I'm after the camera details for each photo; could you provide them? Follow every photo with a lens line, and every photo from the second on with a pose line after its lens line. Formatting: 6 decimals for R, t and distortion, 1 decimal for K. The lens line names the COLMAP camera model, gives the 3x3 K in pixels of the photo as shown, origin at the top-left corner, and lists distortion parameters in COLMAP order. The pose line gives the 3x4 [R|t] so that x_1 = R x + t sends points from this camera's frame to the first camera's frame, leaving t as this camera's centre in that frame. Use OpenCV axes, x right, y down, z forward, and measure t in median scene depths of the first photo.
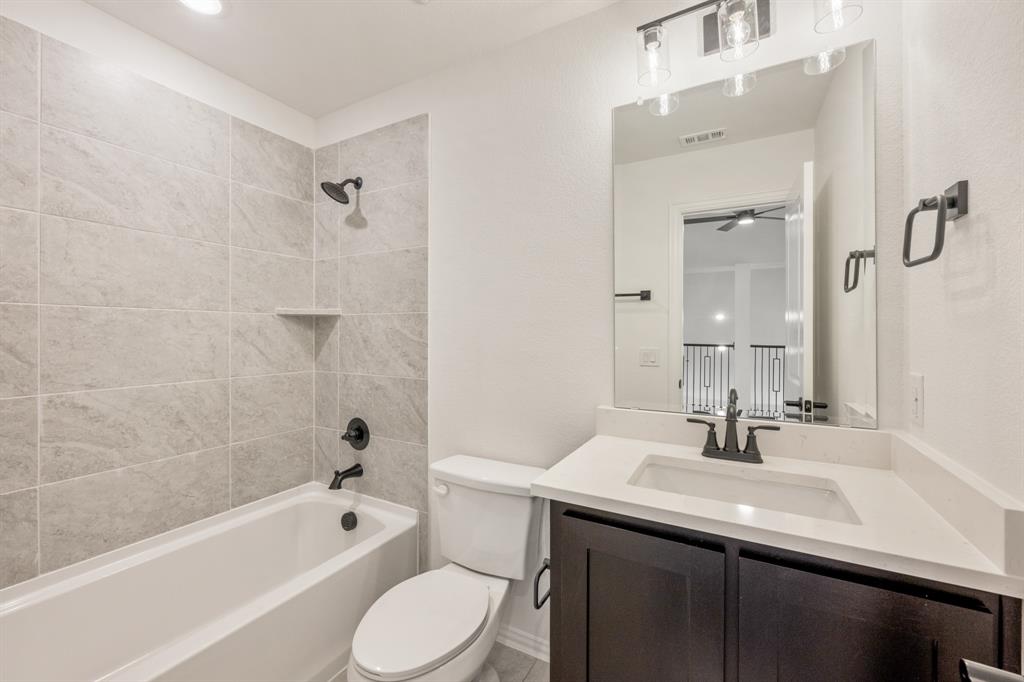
lens RADIAL K [[407.7, 0, 512.0], [0, 407.7, 341.0], [0, 0, 1]] dist [0.000835, 0.000043]
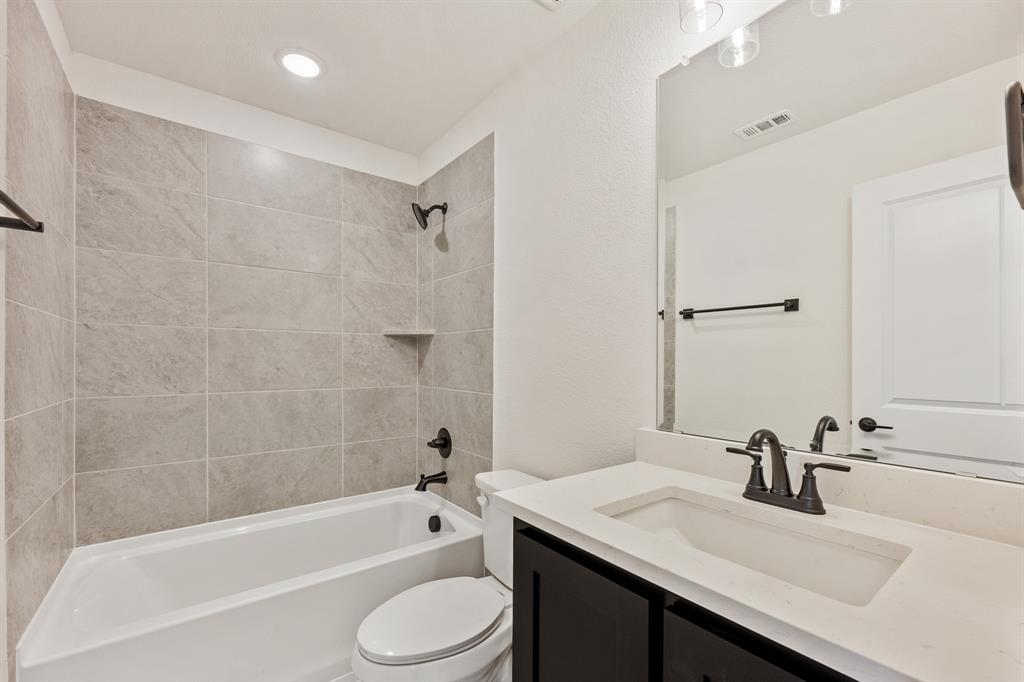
lens RADIAL K [[419.3, 0, 509.9], [0, 419.3, 365.8], [0, 0, 1]] dist [-0.000941, -0.000203]
pose [[0.916985, 0.011758, -0.398749, 0.231563], [-0.014911, 0.999877, -0.004807, 0.027653], [0.398643, 0.010353, 0.917048, 0.057925]]
